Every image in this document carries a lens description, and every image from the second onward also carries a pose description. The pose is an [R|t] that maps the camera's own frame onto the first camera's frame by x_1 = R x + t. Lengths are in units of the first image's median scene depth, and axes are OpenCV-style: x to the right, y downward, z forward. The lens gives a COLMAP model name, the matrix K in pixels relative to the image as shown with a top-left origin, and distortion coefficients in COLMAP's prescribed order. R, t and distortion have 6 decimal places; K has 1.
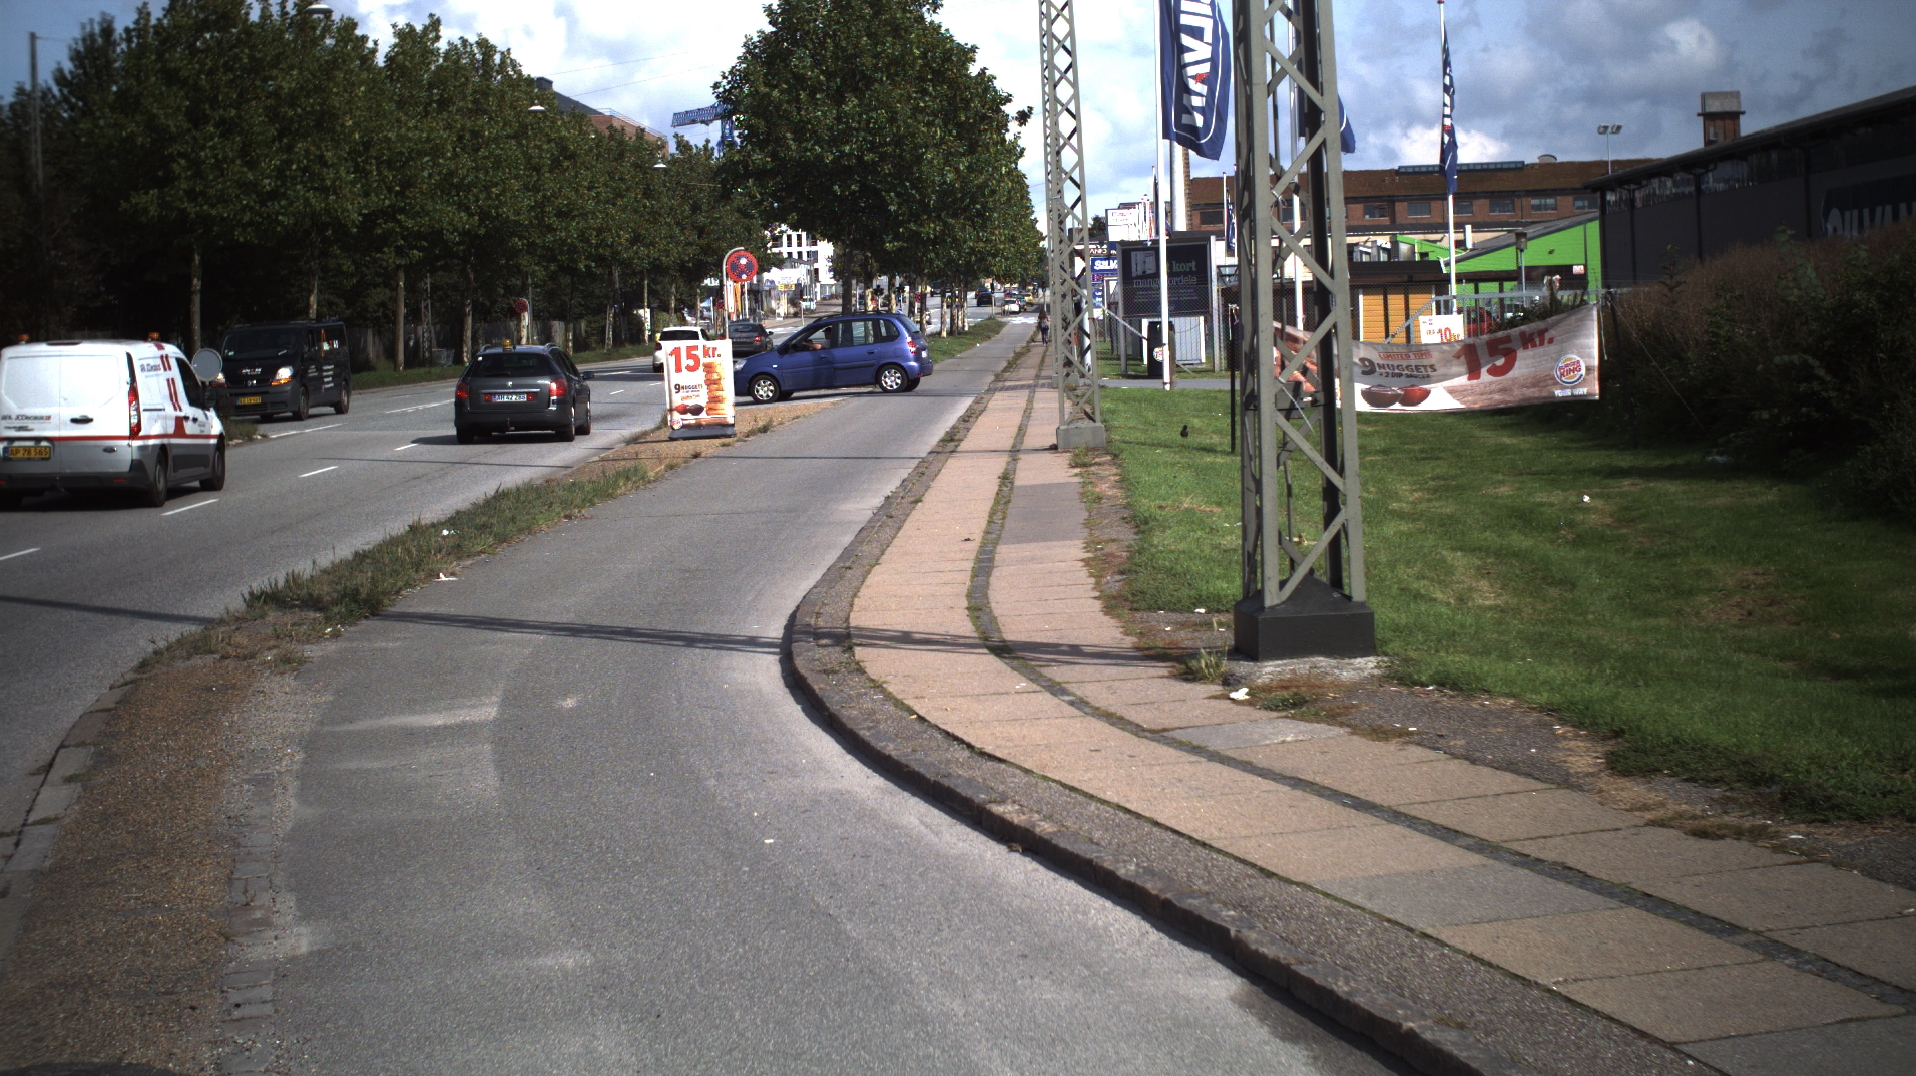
lens RADIAL K [[4414.4, 0, 958.0], [0, 4414.4, 538.0], [0, 0, 1]] dist [-0.237562, -0.224702]
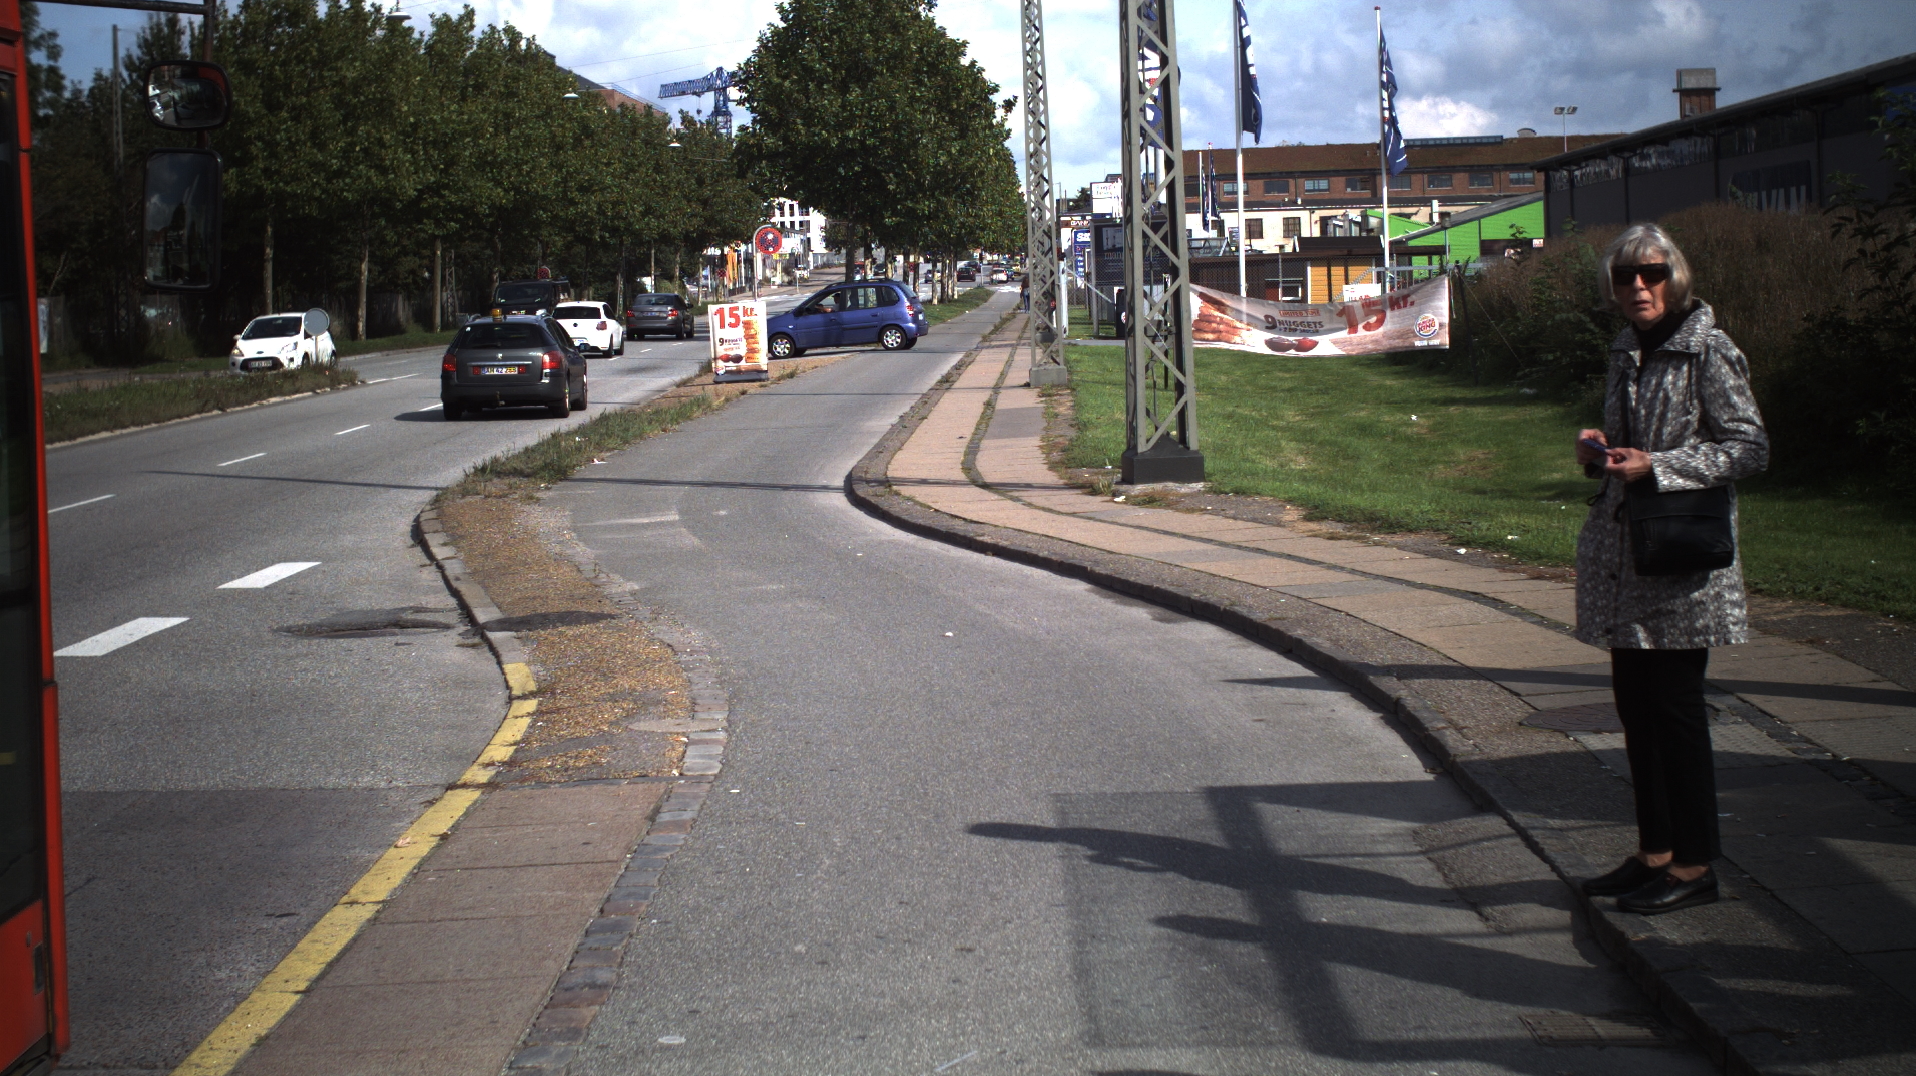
lens RADIAL K [[4414.4, 0, 958.0], [0, 4414.4, 538.0], [0, 0, 1]] dist [-0.237562, -0.224702]
pose [[0.999989, 0.003807, 0.002745, -0.000742], [-0.003826, 0.999969, 0.006943, 0.006379], [-0.002718, -0.006953, 0.999972, -0.119984]]
